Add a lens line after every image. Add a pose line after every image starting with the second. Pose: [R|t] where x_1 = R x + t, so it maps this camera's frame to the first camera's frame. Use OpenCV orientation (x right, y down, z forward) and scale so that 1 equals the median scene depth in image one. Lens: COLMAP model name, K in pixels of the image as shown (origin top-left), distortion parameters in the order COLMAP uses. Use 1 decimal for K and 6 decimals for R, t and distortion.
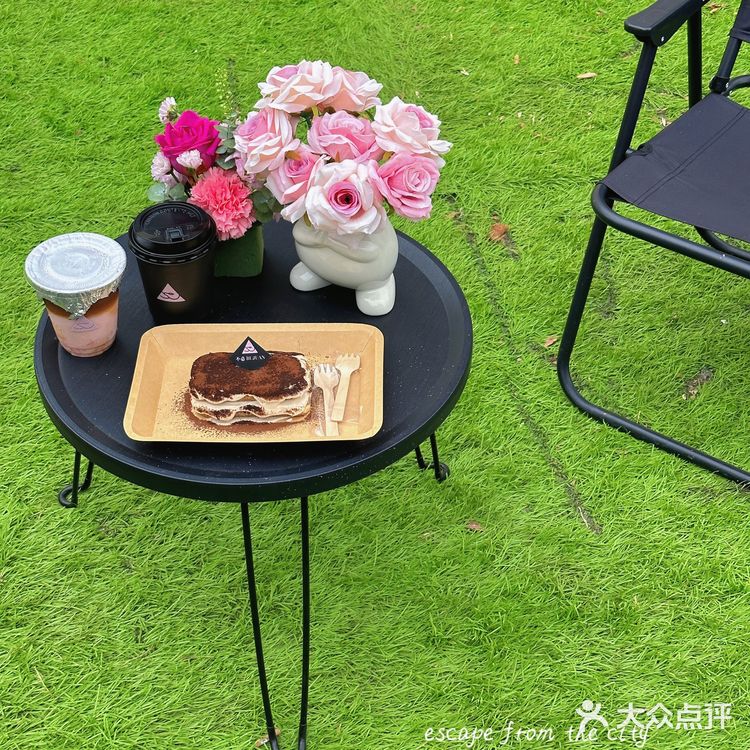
lens RADIAL K [[1391.4, 0, 375.0], [0, 1391.4, 375.0], [0, 0, 1]] dist [0.095912, 0.131797]
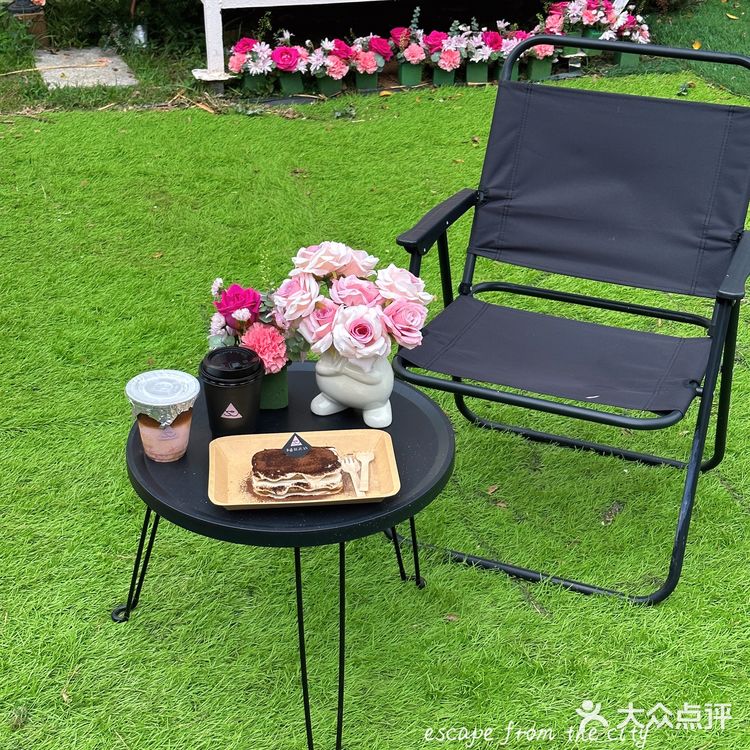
lens RADIAL K [[1391.4, 0, 375.0], [0, 1391.4, 375.0], [0, 0, 1]] dist [0.095912, 0.131797]
pose [[0.994672, -0.035981, 0.096605, -0.137260], [0.057446, 0.971586, -0.229608, 0.224533], [-0.085598, 0.233934, 0.968477, -0.318320]]
